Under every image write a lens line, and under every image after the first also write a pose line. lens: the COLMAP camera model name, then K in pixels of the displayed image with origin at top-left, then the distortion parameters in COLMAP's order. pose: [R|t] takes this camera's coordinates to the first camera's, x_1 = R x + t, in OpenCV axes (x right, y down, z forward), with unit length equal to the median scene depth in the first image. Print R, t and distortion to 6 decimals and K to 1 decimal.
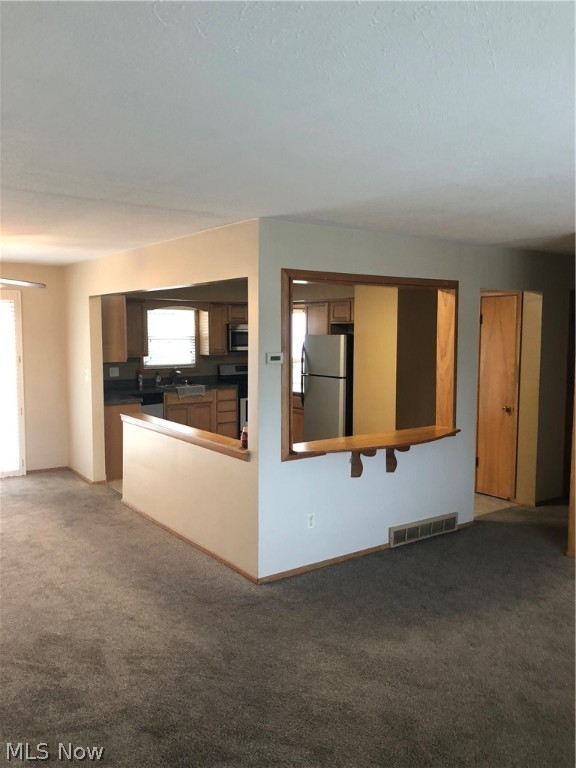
lens RADIAL K [[627.4, 0, 288.0], [0, 627.4, 384.0], [0, 0, 1]] dist [0.082401, -0.113812]
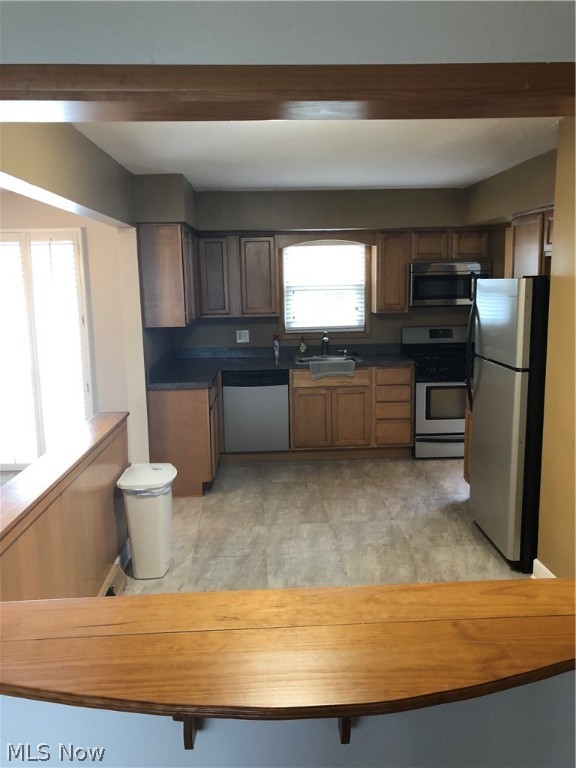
lens RADIAL K [[627.4, 0, 288.0], [0, 627.4, 384.0], [0, 0, 1]] dist [0.082401, -0.113812]
pose [[0.836374, 0.071618, -0.543461, 0.162710], [-0.025518, 0.995440, 0.091908, -0.031231], [0.547565, -0.063001, 0.834388, 0.408684]]
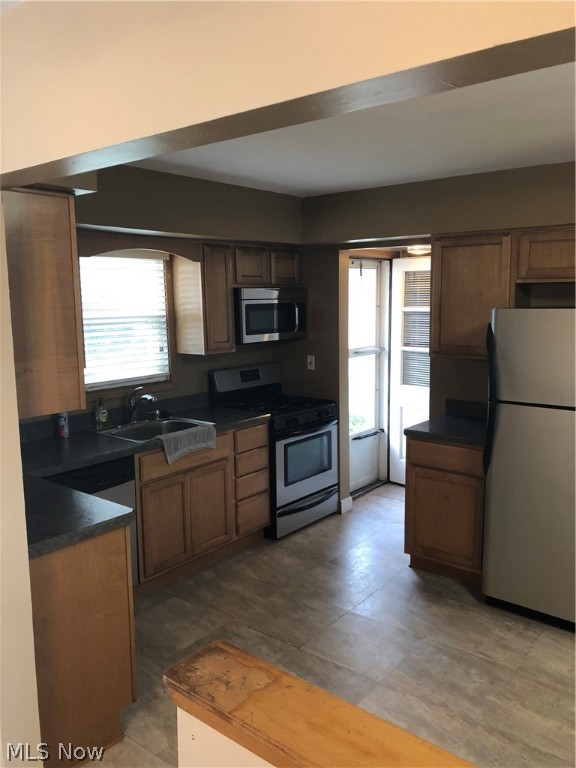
lens RADIAL K [[627.4, 0, 288.0], [0, 627.4, 384.0], [0, 0, 1]] dist [0.082401, -0.113812]
pose [[0.962942, -0.051536, 0.264739, -0.196578], [0.037671, 0.997653, 0.057186, -0.050061], [-0.267065, -0.045094, 0.962623, 0.541650]]
